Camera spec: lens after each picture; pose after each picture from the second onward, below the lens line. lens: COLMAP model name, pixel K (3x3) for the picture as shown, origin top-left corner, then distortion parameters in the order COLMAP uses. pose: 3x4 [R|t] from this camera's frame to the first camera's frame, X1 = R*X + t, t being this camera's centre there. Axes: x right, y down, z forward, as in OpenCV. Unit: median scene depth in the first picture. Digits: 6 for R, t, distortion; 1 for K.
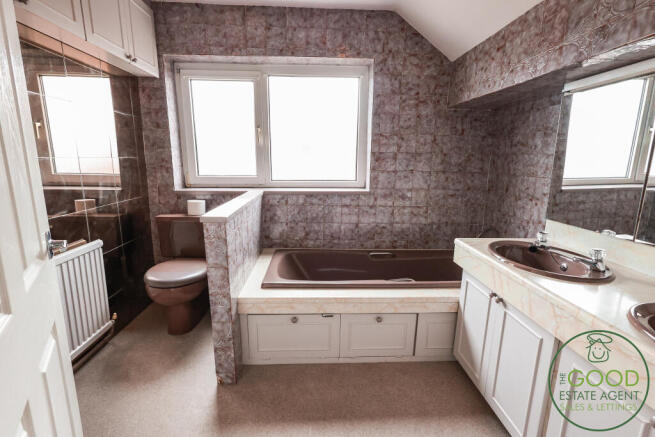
lens RADIAL K [[303.4, 0, 326.6], [0, 303.4, 216.9], [0, 0, 1]] dist [0.004106, 0.000718]
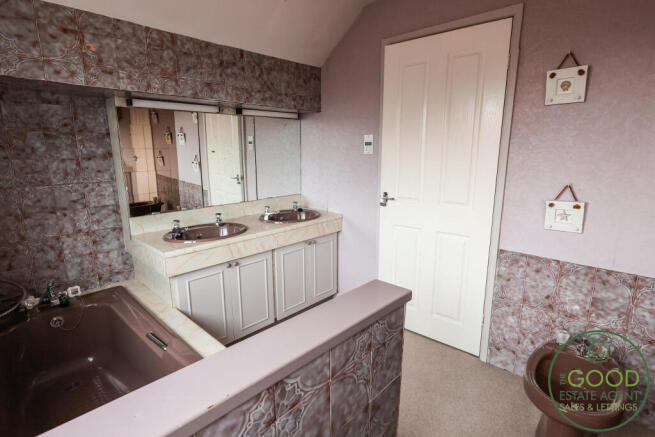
lens RADIAL K [[337.5, 0, 327.6], [0, 337.5, 217.2], [0, 0, 1]] dist [0.000148, 0.000014]
pose [[-0.693249, -0.160427, 0.702615, -0.615757], [0.128268, 0.931880, 0.339333, -0.312220], [-0.709191, 0.325365, -0.625448, 1.240868]]
